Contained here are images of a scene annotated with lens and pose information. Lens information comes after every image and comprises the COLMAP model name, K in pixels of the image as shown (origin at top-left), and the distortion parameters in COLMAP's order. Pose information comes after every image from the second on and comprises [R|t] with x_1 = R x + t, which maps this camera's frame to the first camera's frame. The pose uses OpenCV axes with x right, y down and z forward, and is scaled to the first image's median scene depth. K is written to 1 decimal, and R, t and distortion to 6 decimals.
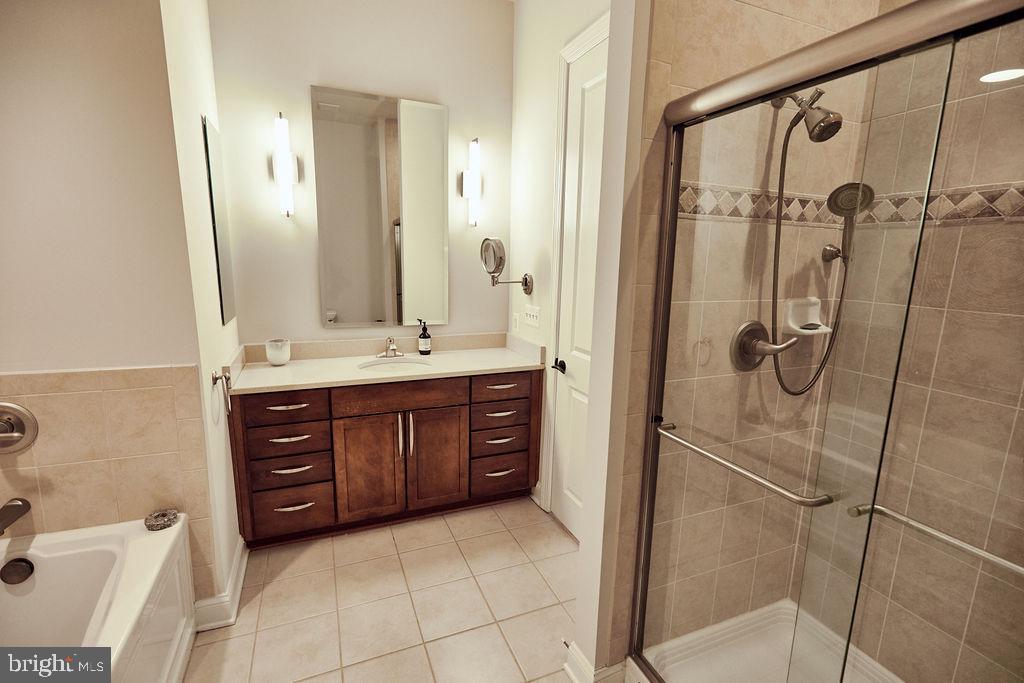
lens RADIAL K [[463.8, 0, 512.0], [0, 463.8, 341.5], [0, 0, 1]] dist [-0.000089, -0.000146]
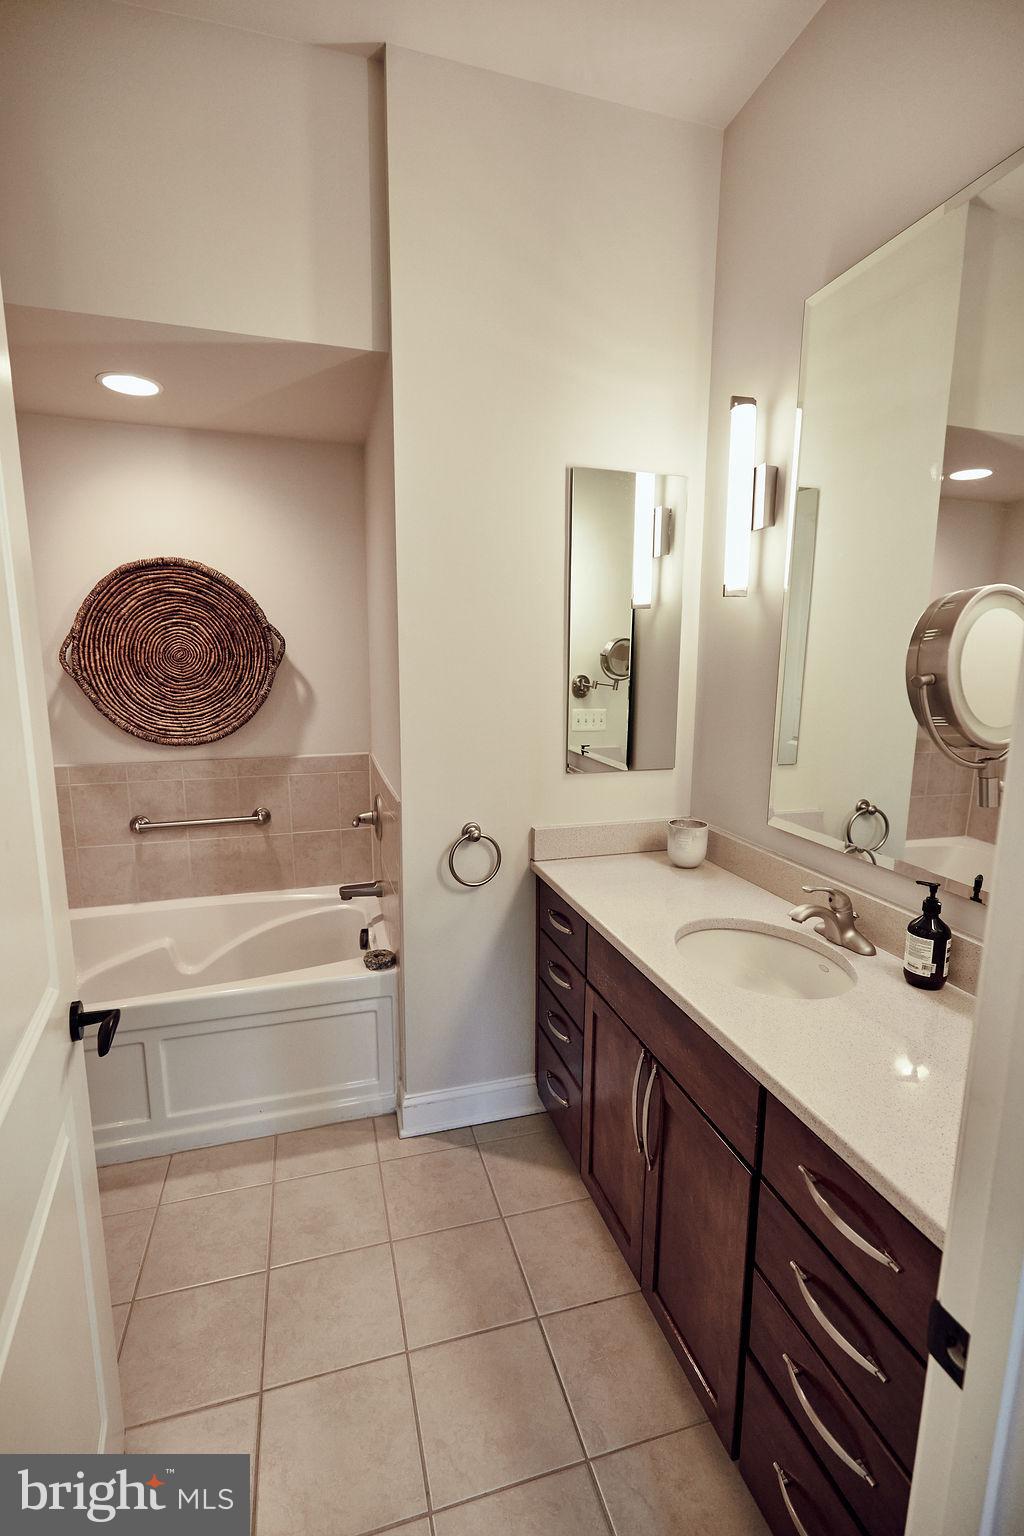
lens RADIAL K [[697.8, 0, 505.4], [0, 697.8, 777.0], [0, 0, 1]] dist [0.000261, 0.000004]
pose [[-0.122880, 0.152133, -0.980692, 0.365705], [-0.181250, 0.968120, 0.172894, -0.180319], [0.975730, 0.198996, -0.091388, 0.959221]]
